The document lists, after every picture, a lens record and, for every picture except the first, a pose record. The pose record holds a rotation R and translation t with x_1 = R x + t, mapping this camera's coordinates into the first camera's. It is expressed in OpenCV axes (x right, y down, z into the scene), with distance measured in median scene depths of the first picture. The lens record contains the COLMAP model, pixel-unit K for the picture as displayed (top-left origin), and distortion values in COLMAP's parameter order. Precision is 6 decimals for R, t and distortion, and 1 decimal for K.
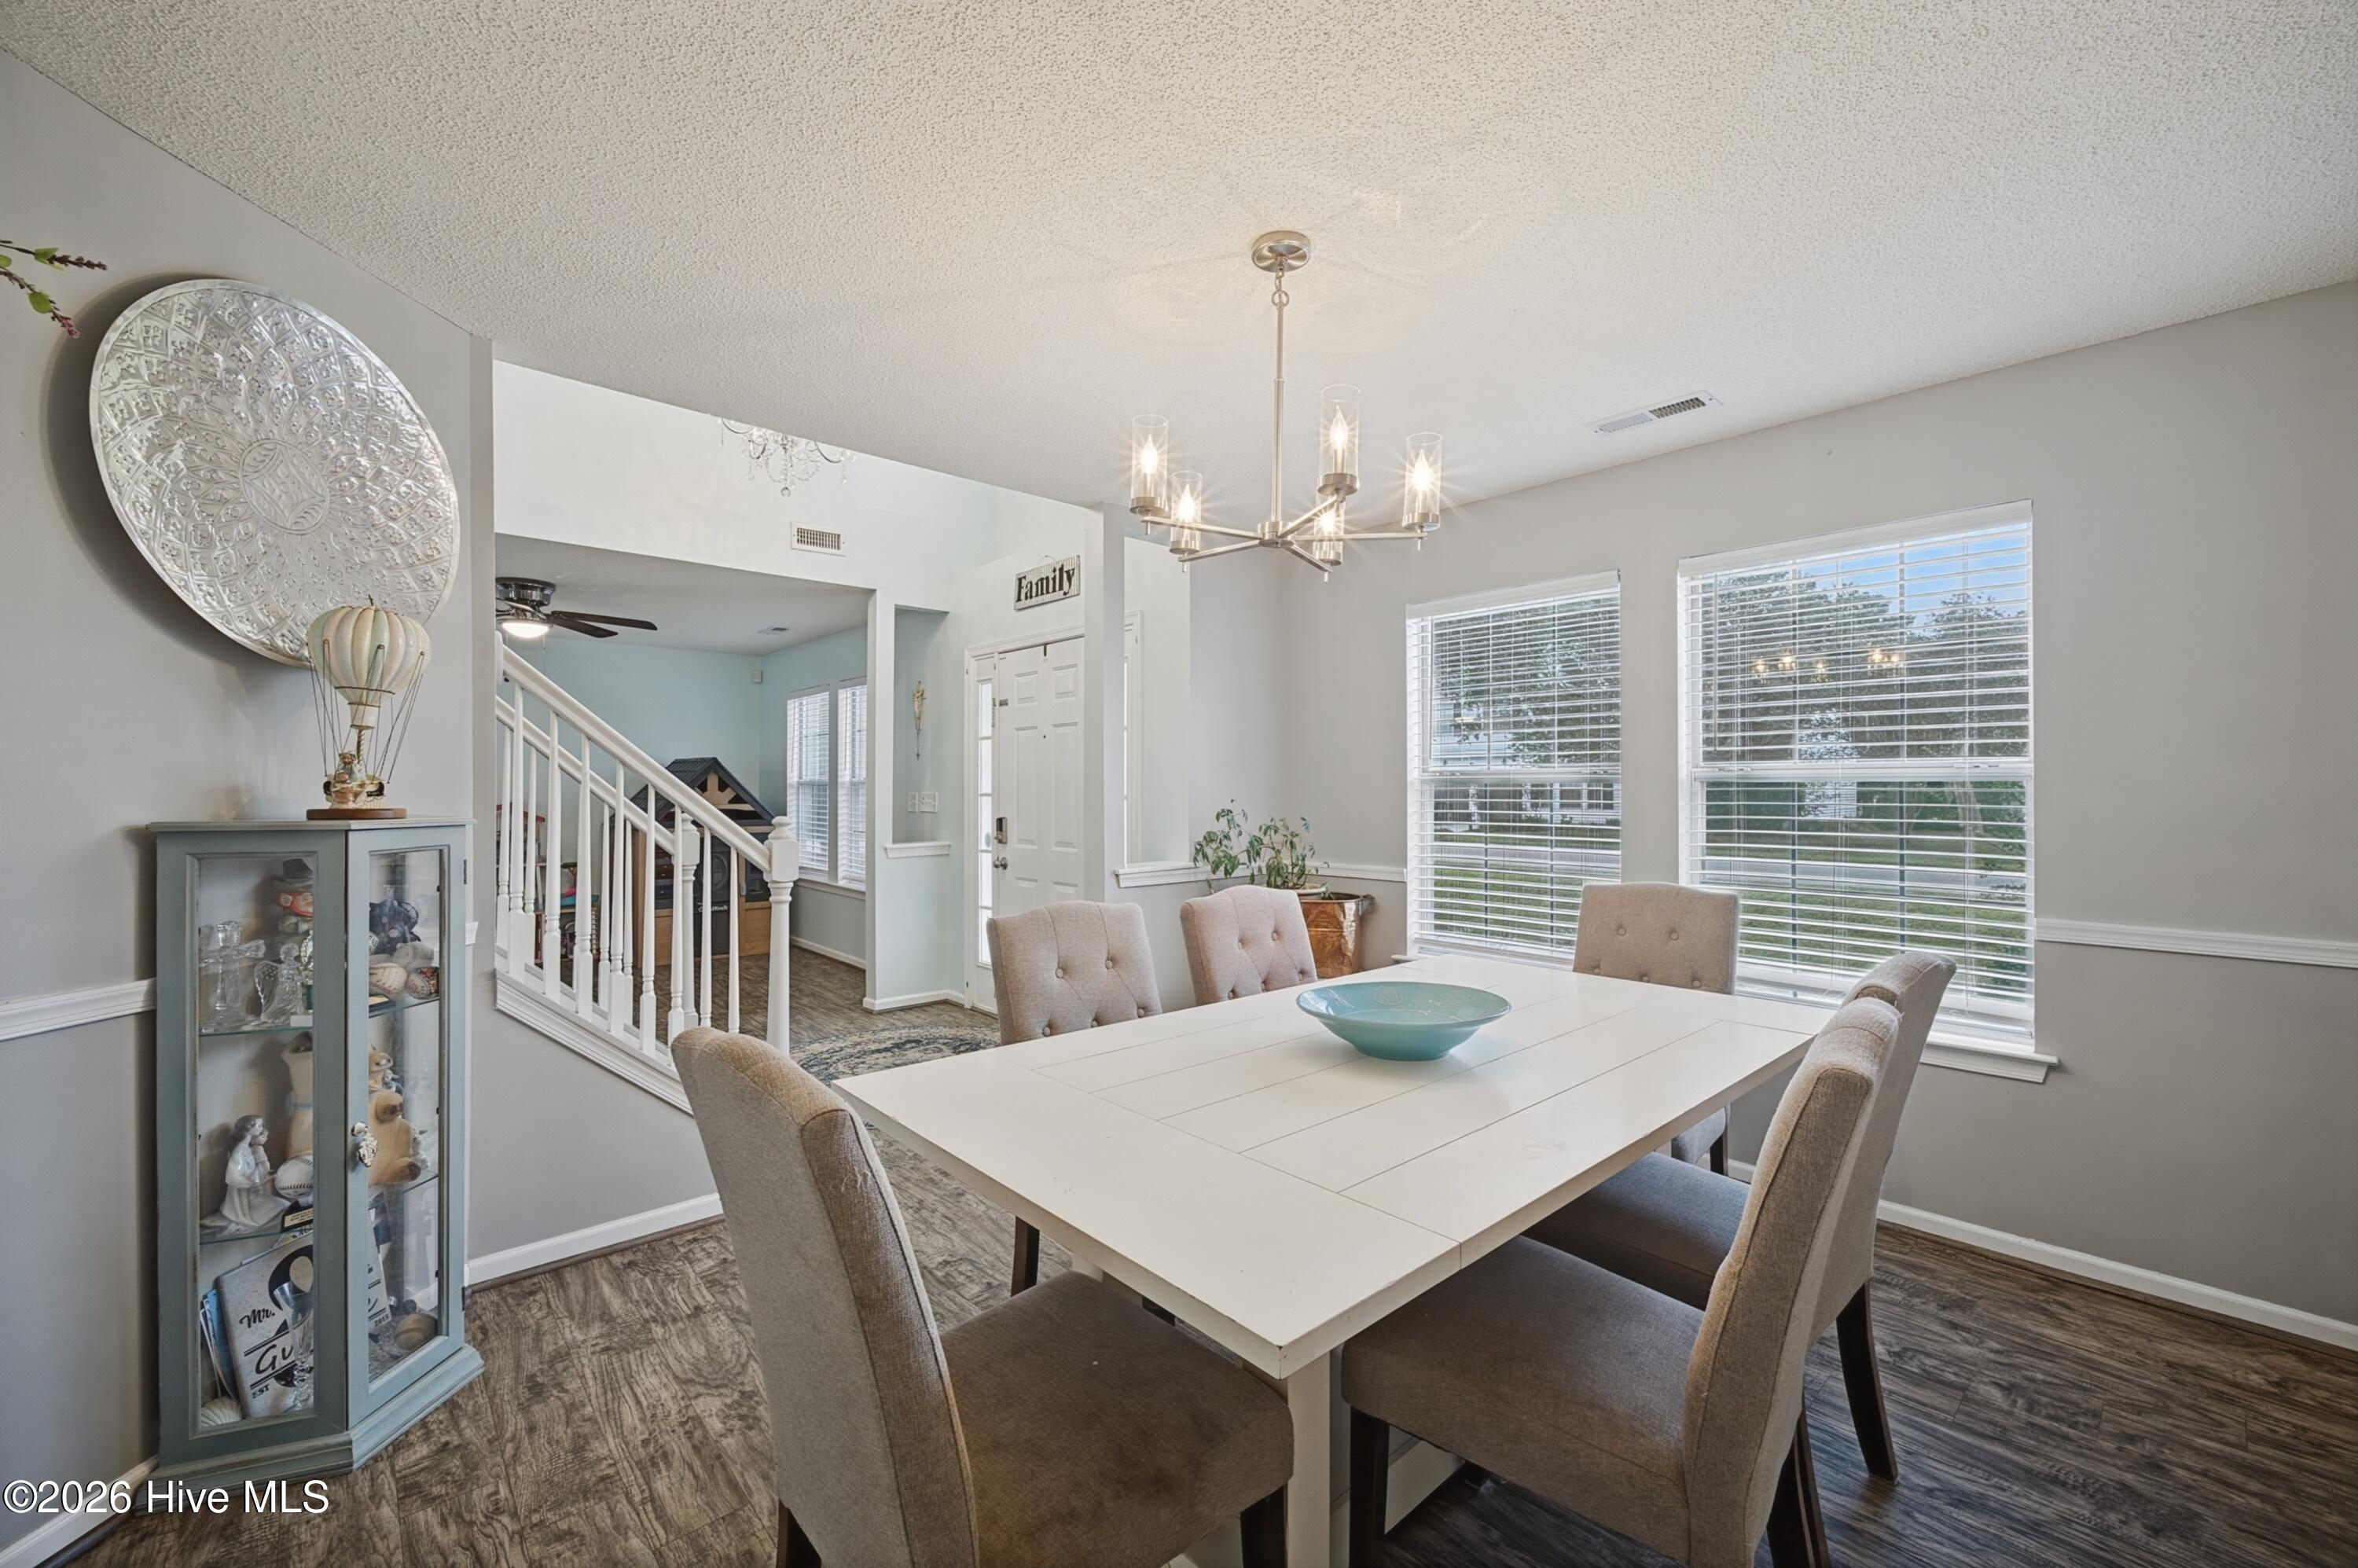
lens RADIAL K [[934.7, 0, 1177.5], [0, 934.7, 777.0], [0, 0, 1]] dist [-0.003388, -0.000473]
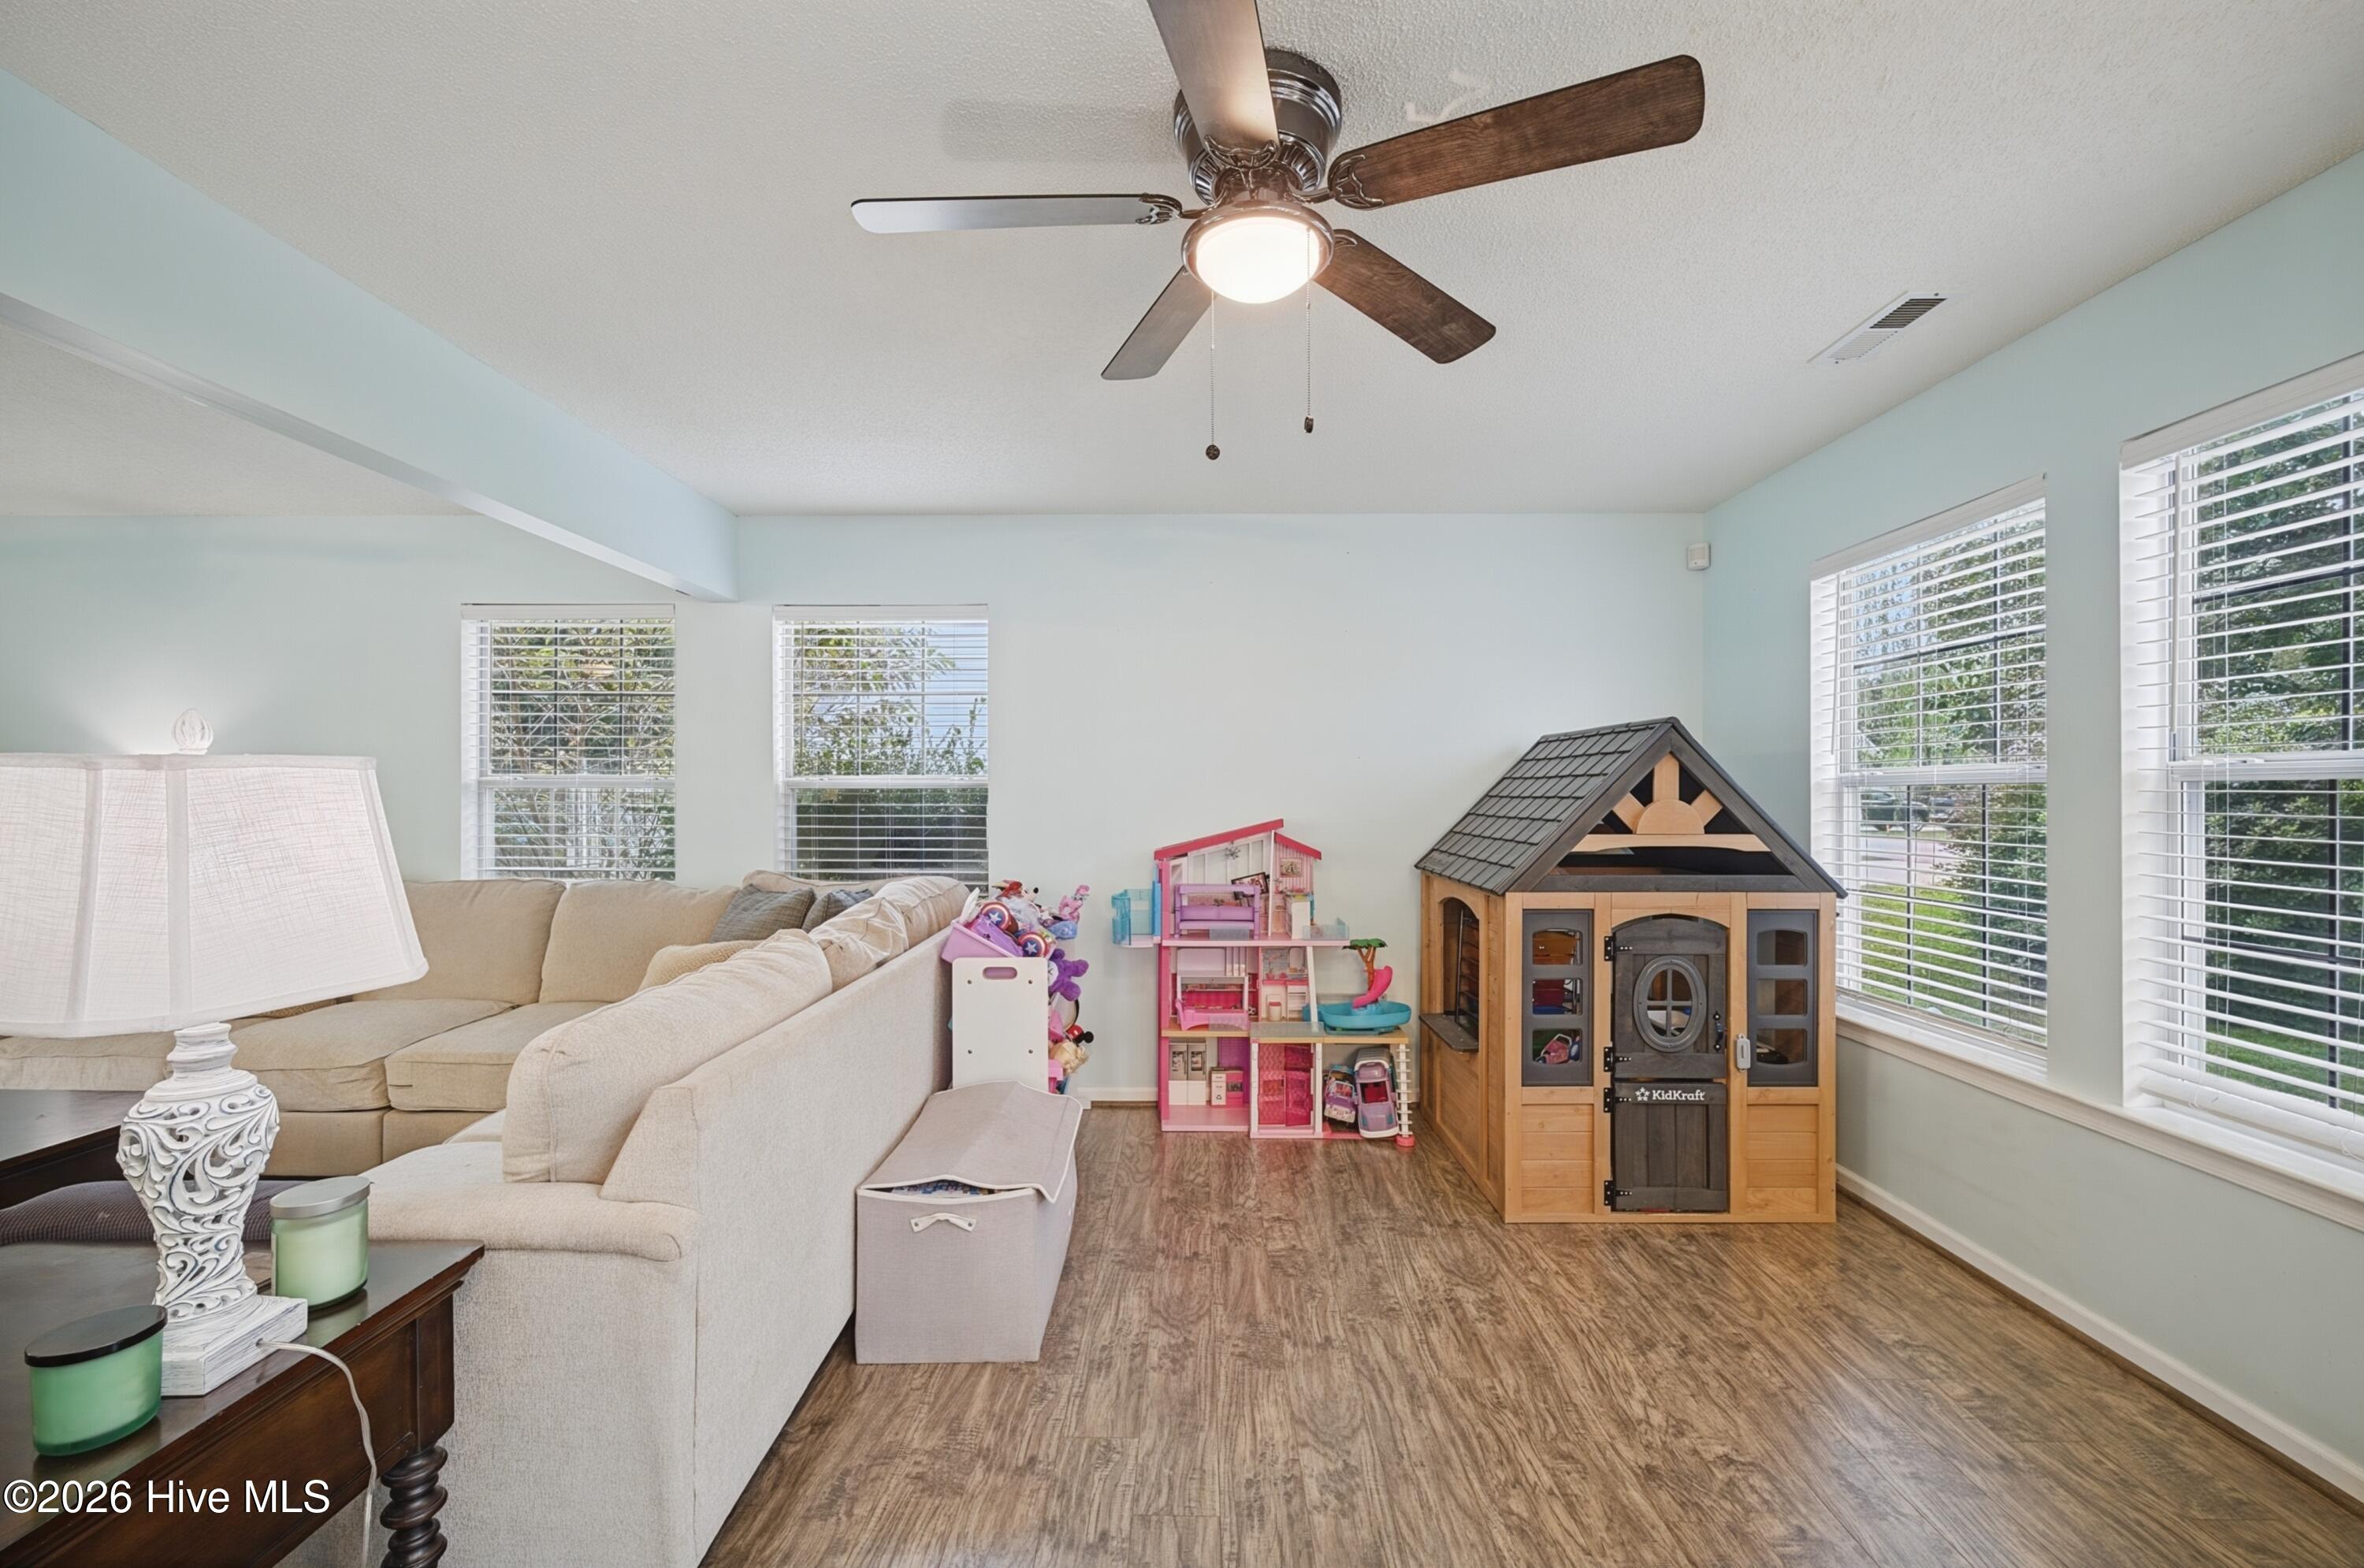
lens RADIAL K [[937.0, 0, 1195.3], [0, 937.0, 788.5], [0, 0, 1]] dist [-0.003388, -0.000473]
pose [[0.747529, -0.008906, -0.664169, -0.563293], [0.011013, 0.999939, -0.001012, 0.011079], [0.664137, -0.006558, 0.747582, 0.837146]]
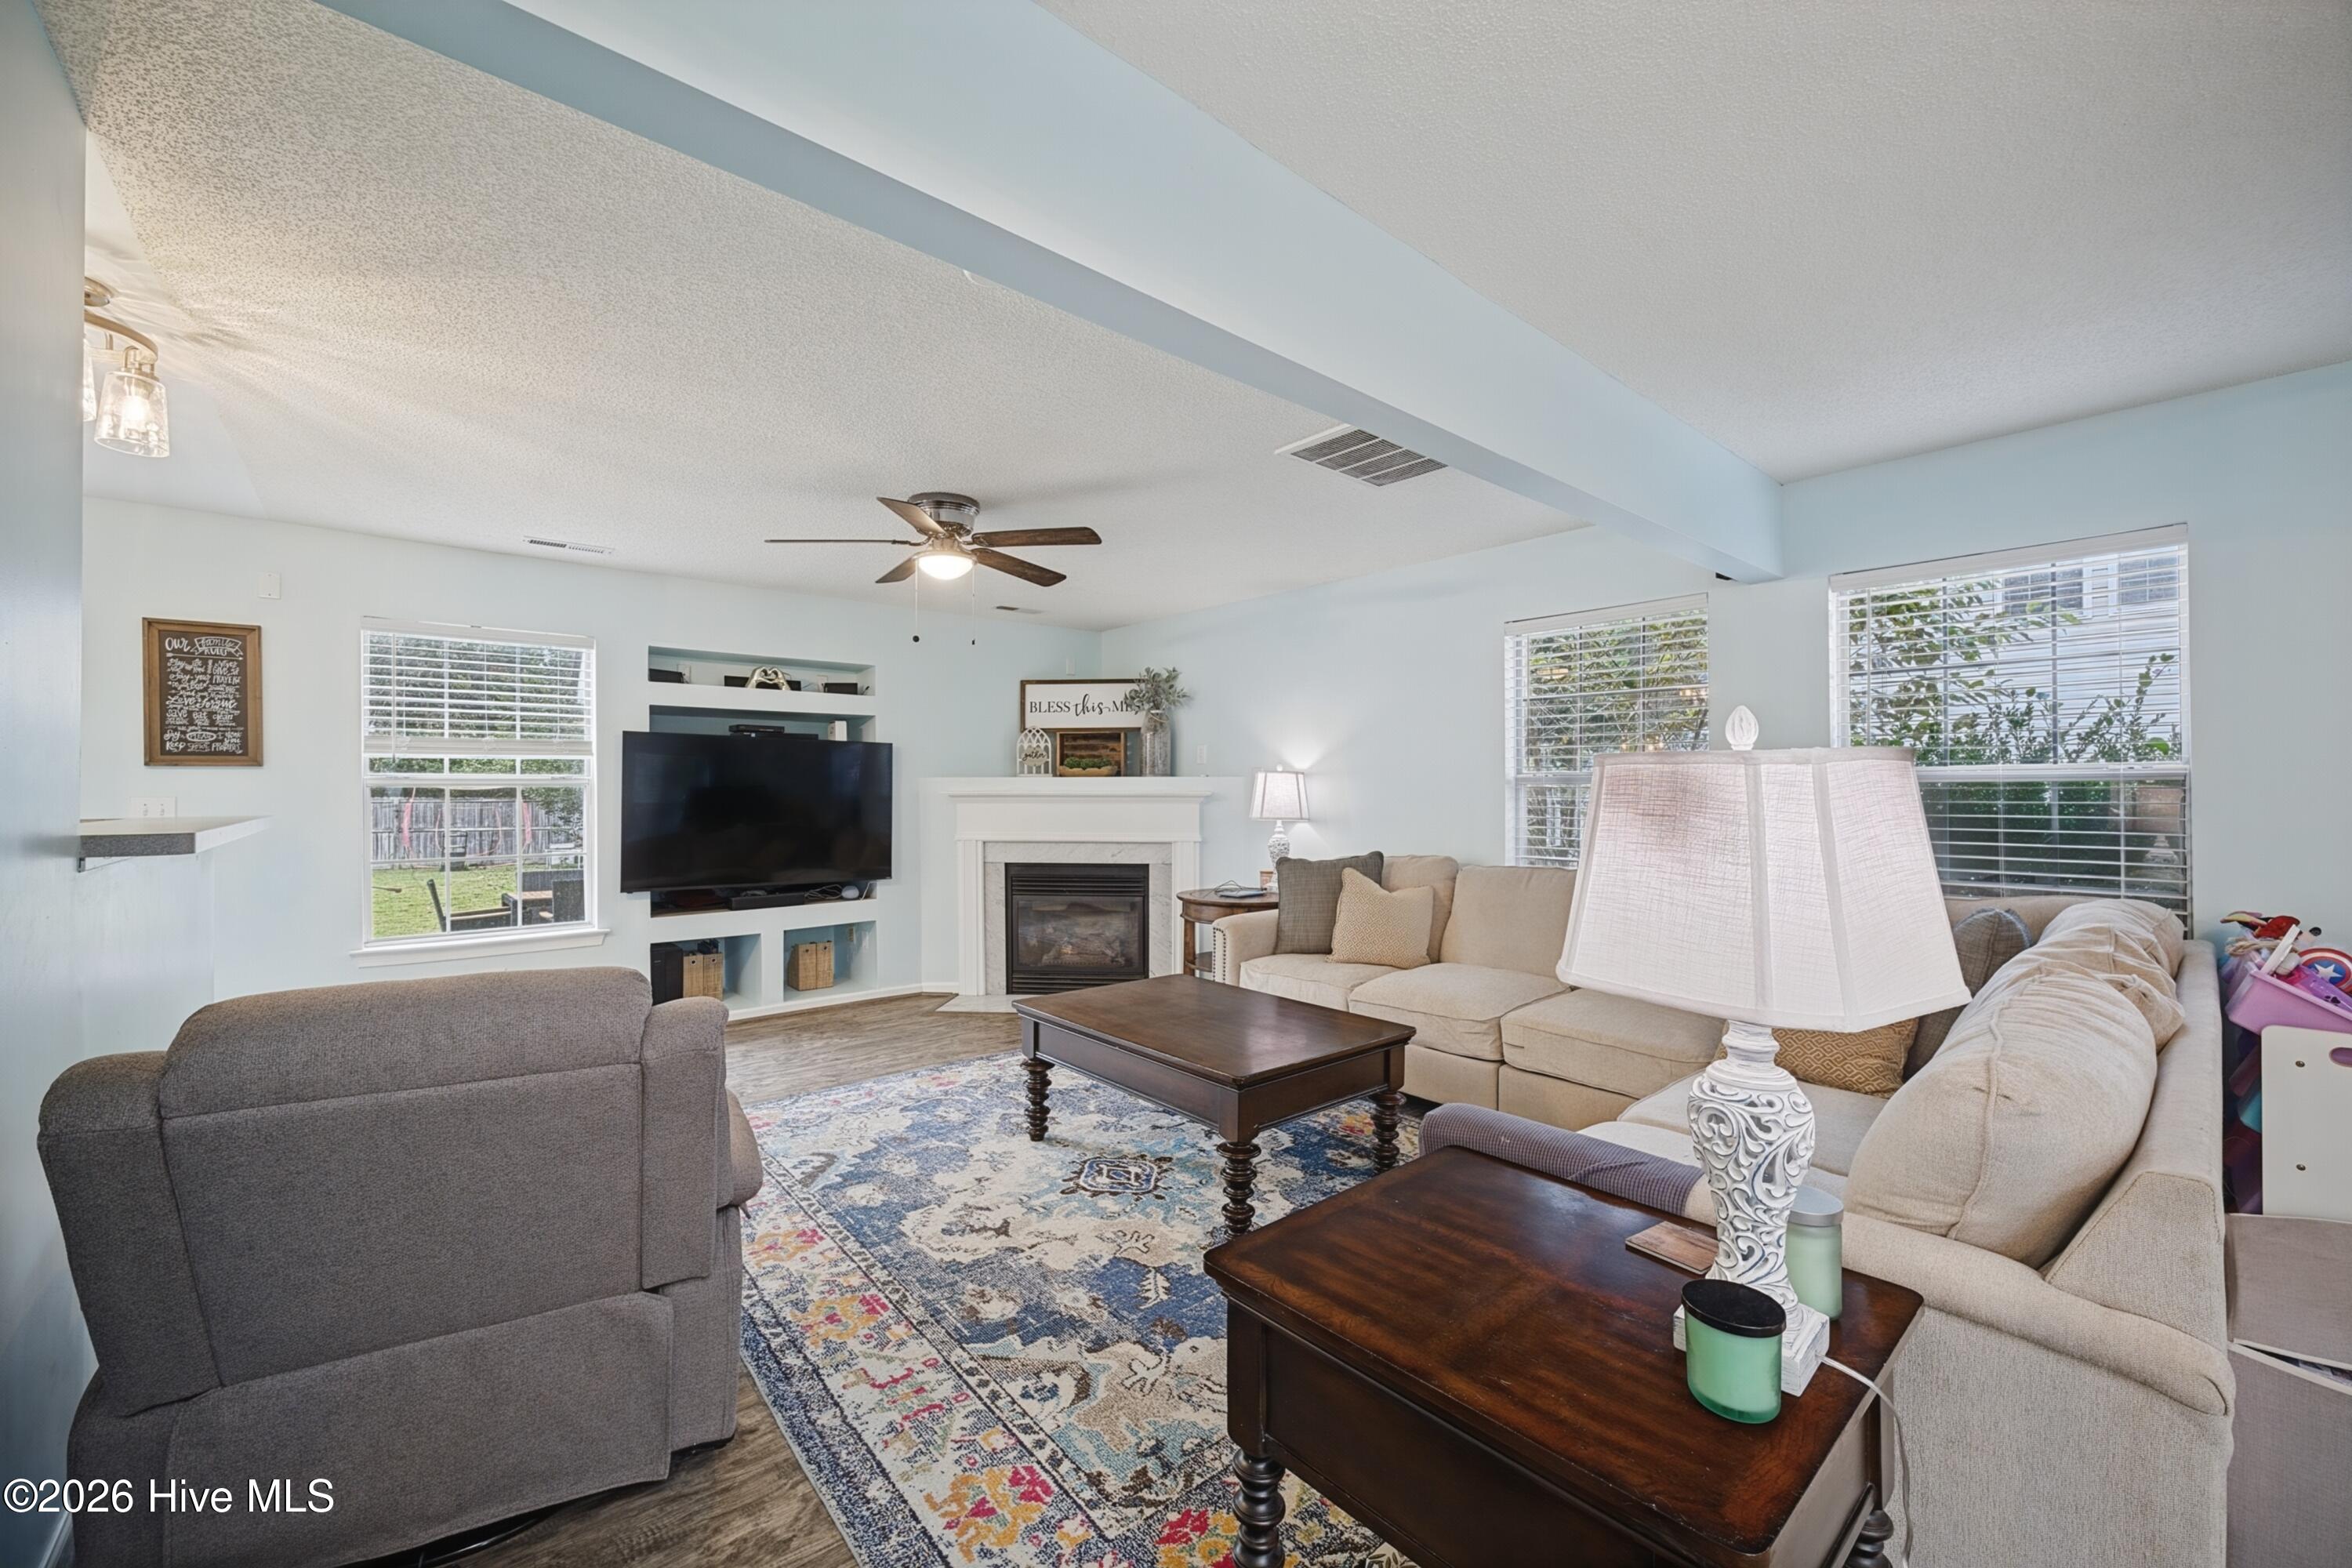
lens RADIAL K [[932.3, 0, 1181.1], [0, 932.3, 783.5], [0, 0, 1]] dist [-0.003388, -0.000473]
pose [[-0.018186, -0.012234, -0.999760, -0.655990], [0.012506, 0.999844, -0.012462, 0.009364], [0.999756, -0.012730, -0.018030, 0.716321]]
